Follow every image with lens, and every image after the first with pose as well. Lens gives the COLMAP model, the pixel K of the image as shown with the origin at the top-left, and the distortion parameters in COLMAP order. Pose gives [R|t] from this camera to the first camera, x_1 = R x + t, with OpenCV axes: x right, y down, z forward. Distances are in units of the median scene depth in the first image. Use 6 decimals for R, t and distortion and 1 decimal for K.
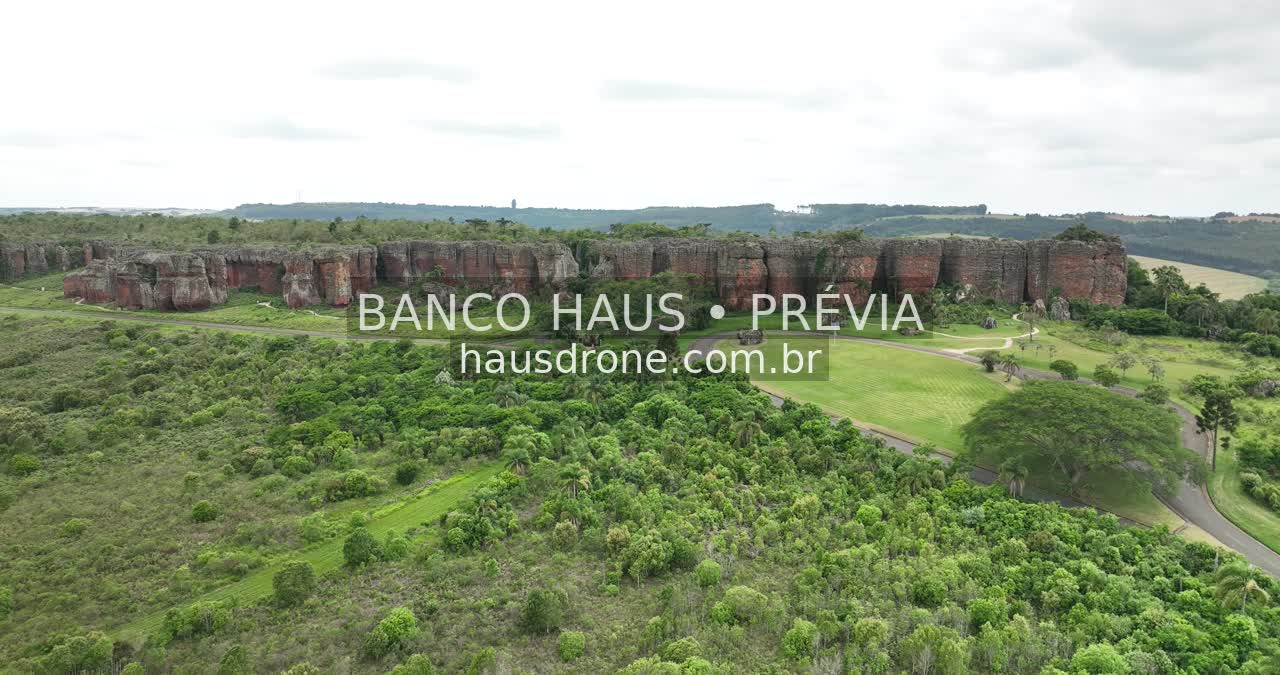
lens RADIAL K [[901.2, 0, 637.7], [0, 901.2, 317.2], [0, 0, 1]] dist [-0.006695, 0.025993]
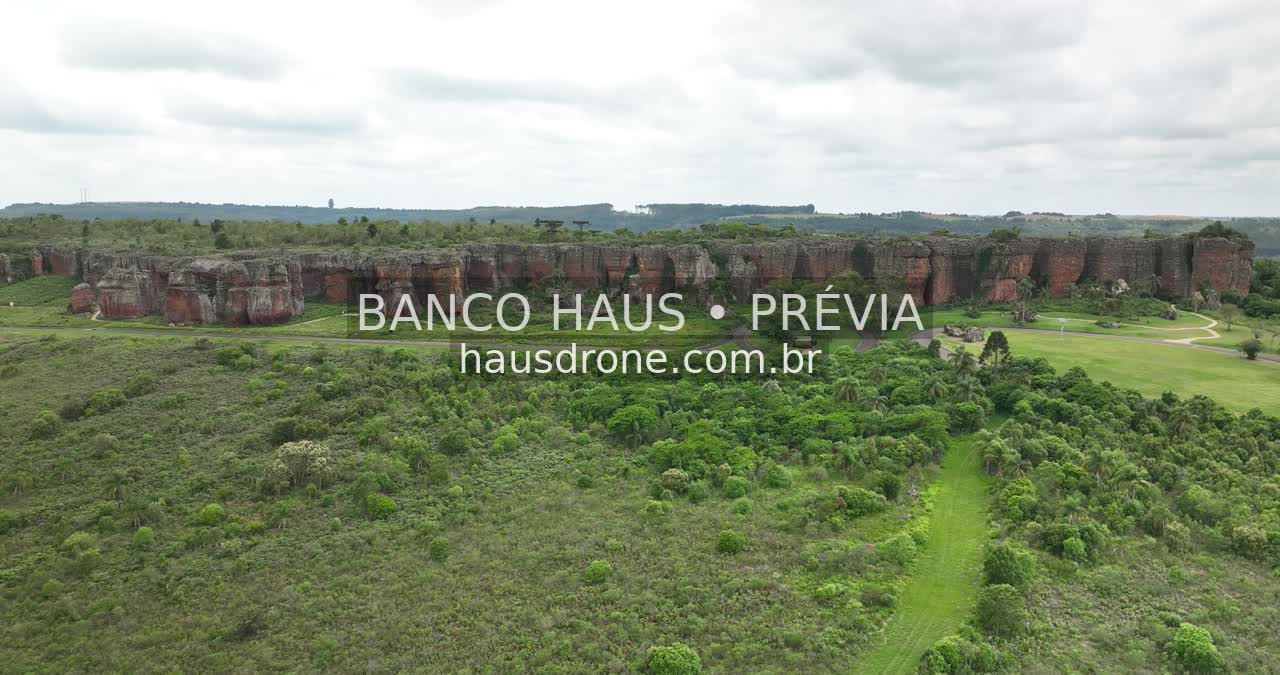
lens RADIAL K [[887.8, 0, 640.0], [0, 887.8, 337.5], [0, 0, 1]] dist [-0.000795, -0.002011]
pose [[0.976195, -0.031923, 0.214534, -0.328999], [0.026698, 0.999273, 0.027207, -0.008244], [-0.215246, -0.020832, 0.976338, 0.065926]]
